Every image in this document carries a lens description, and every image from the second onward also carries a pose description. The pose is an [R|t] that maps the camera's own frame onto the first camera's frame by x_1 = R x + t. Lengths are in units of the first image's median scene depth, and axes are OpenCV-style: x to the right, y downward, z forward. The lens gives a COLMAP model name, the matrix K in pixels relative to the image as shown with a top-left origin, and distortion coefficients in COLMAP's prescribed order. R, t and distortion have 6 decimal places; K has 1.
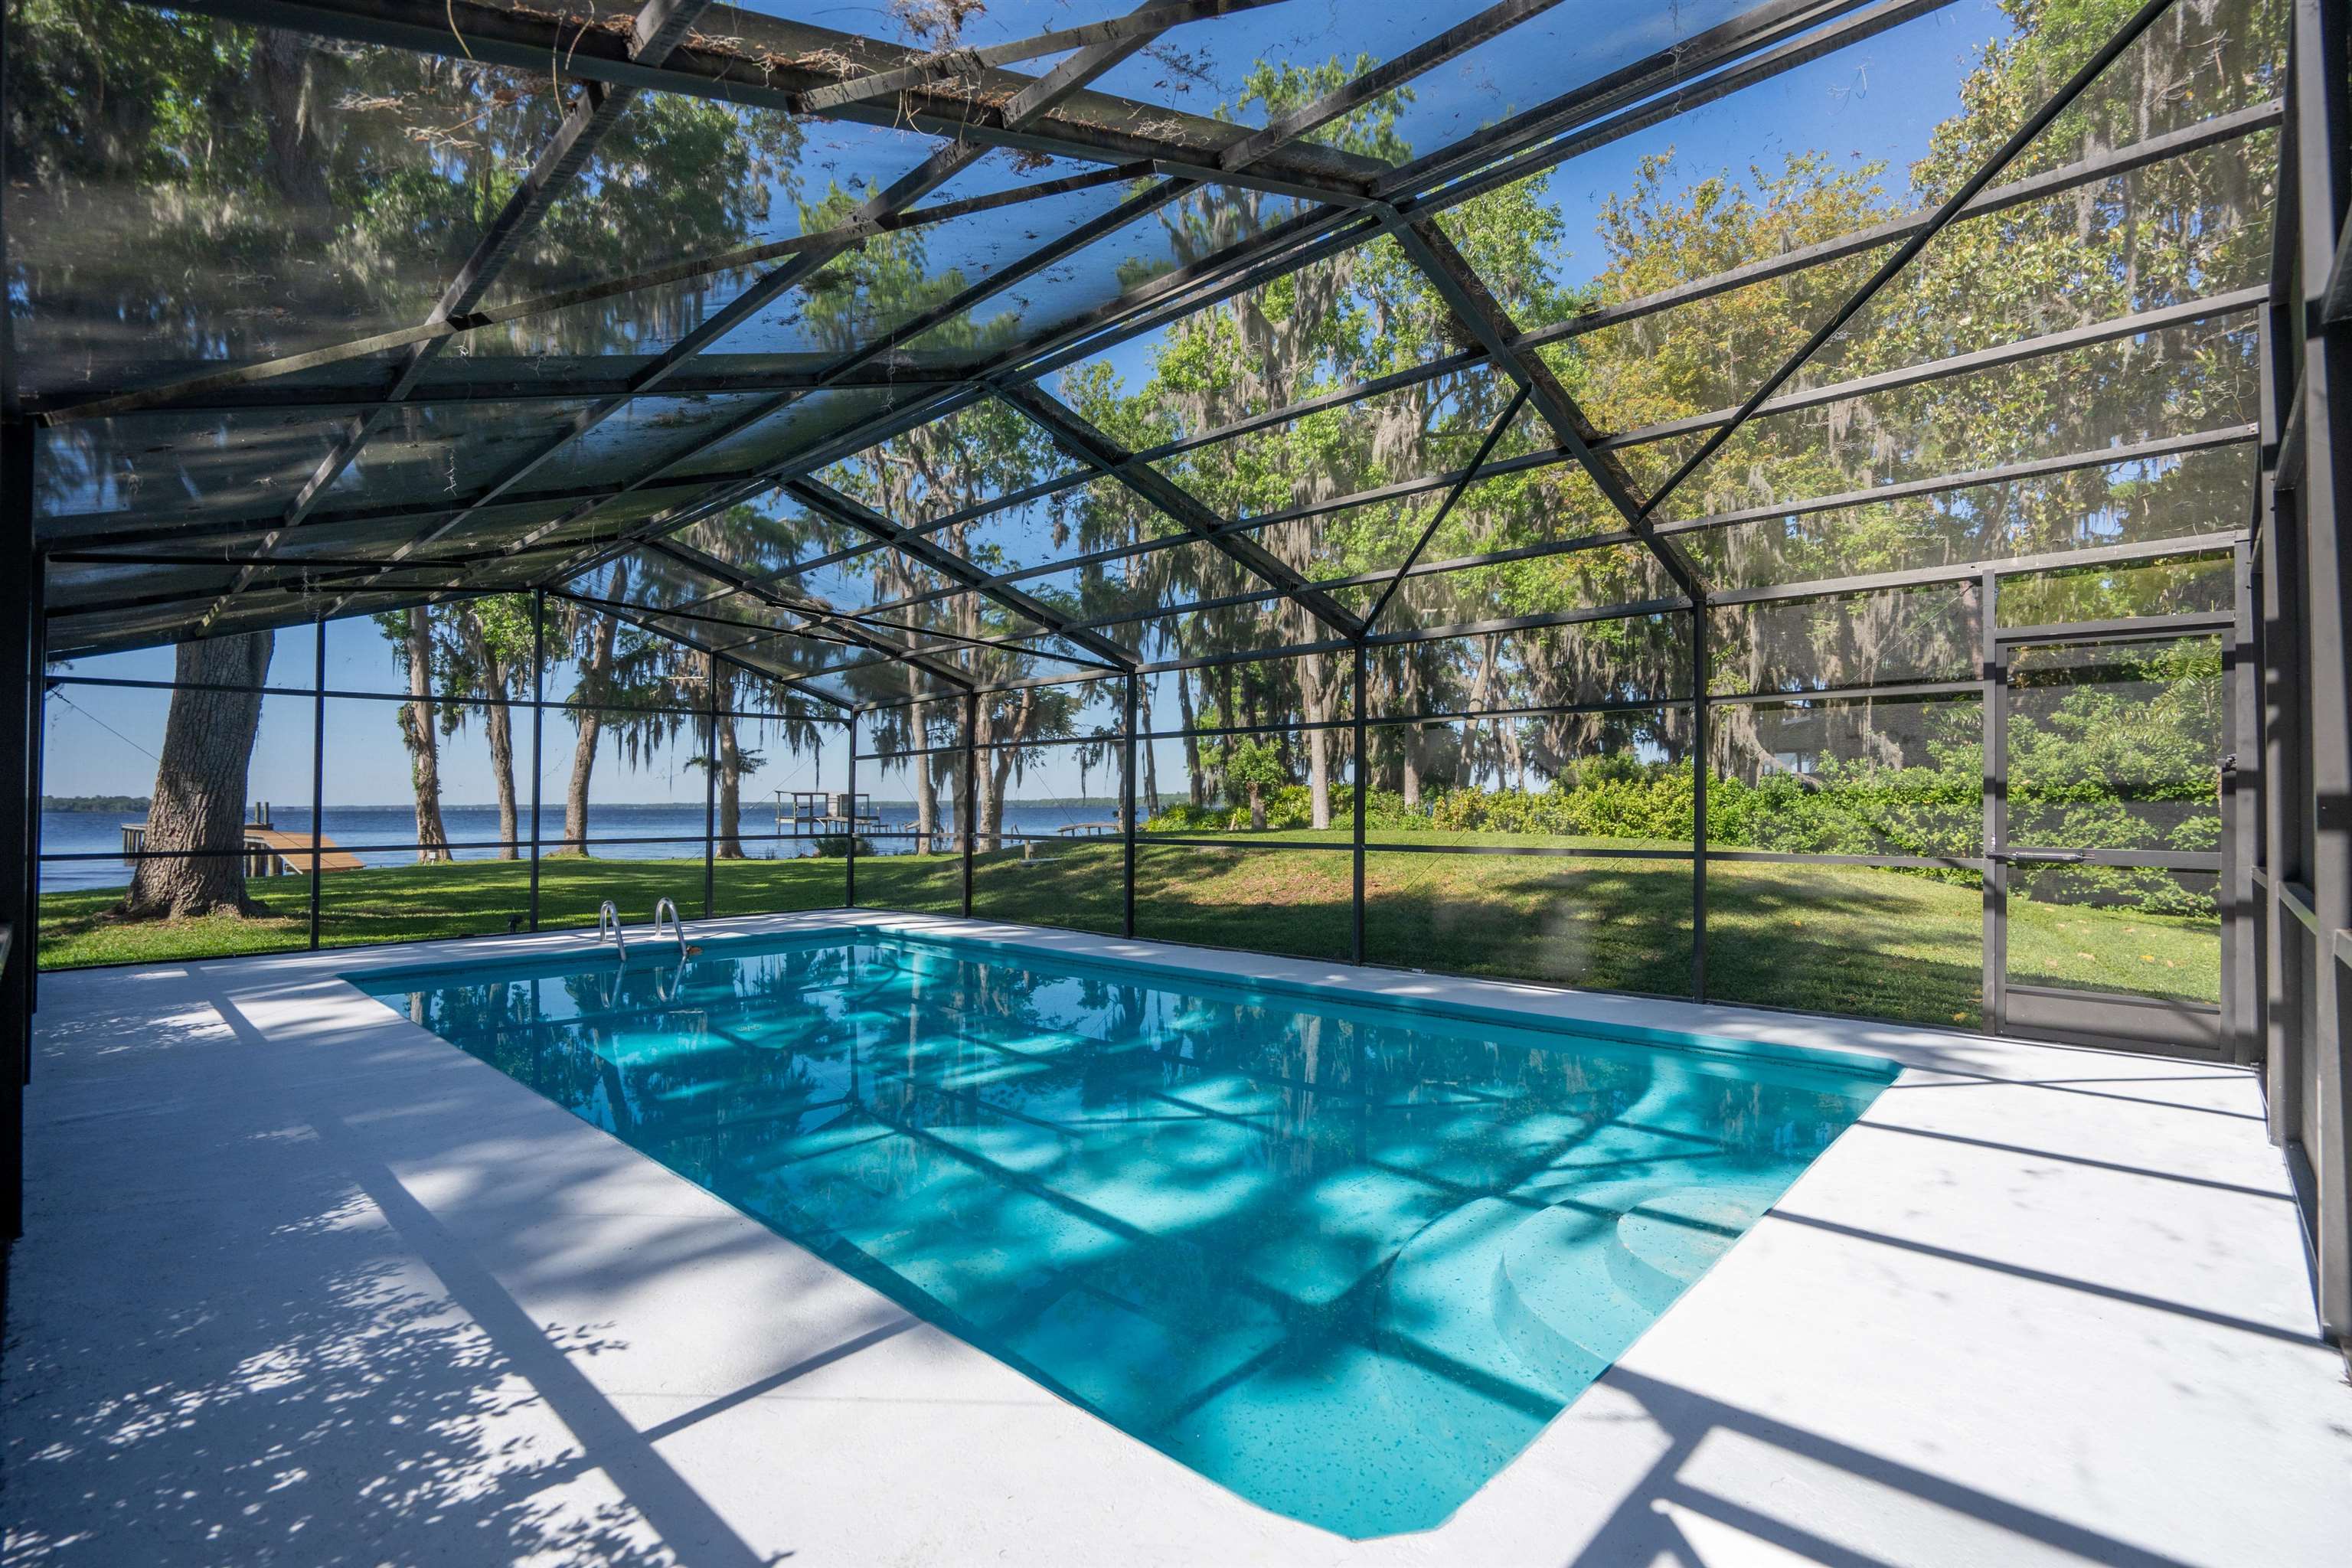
lens RADIAL K [[1080.4, 0, 1176.0], [0, 1080.4, 784.0], [0, 0, 1]] dist [-0.003959, -0.000001]
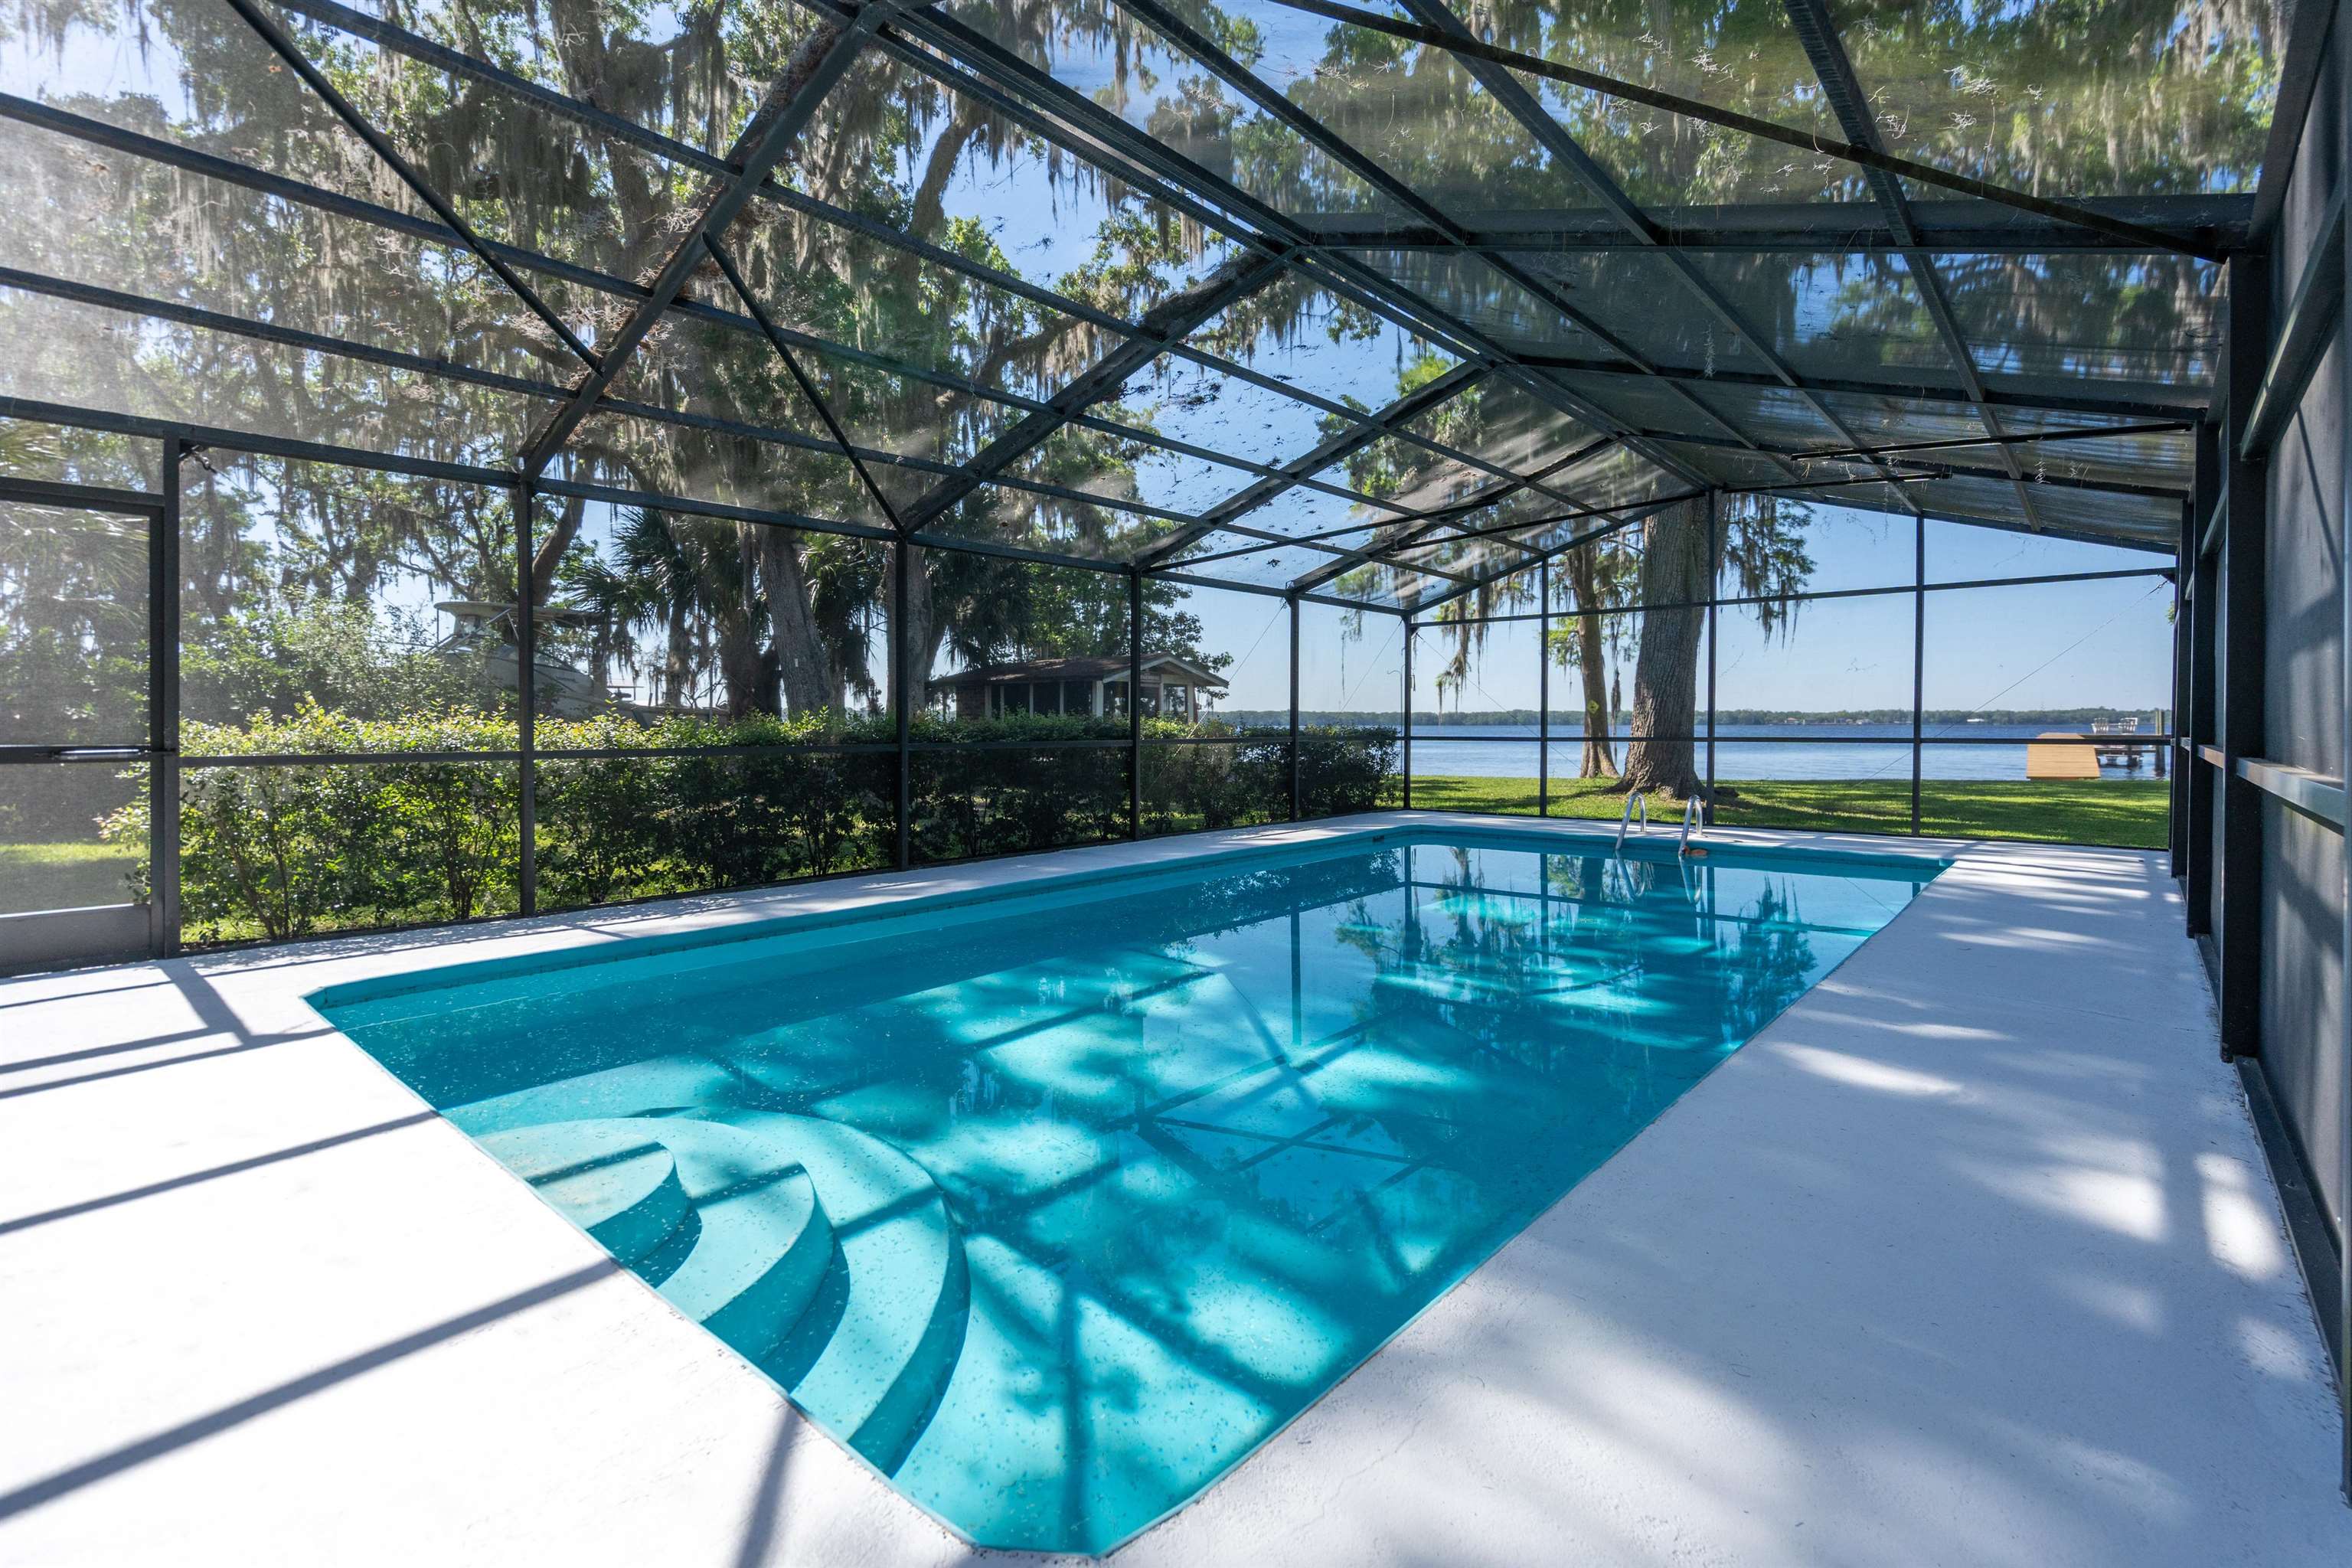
lens RADIAL K [[1080.4, 0, 1176.0], [0, 1080.4, 784.0], [0, 0, 1]] dist [-0.003959, -0.000001]
pose [[-0.143884, 0.046972, -0.988479, 0.808291], [0.025022, 0.998726, 0.043816, 0.064874], [0.989278, -0.018429, -0.144876, 1.047962]]
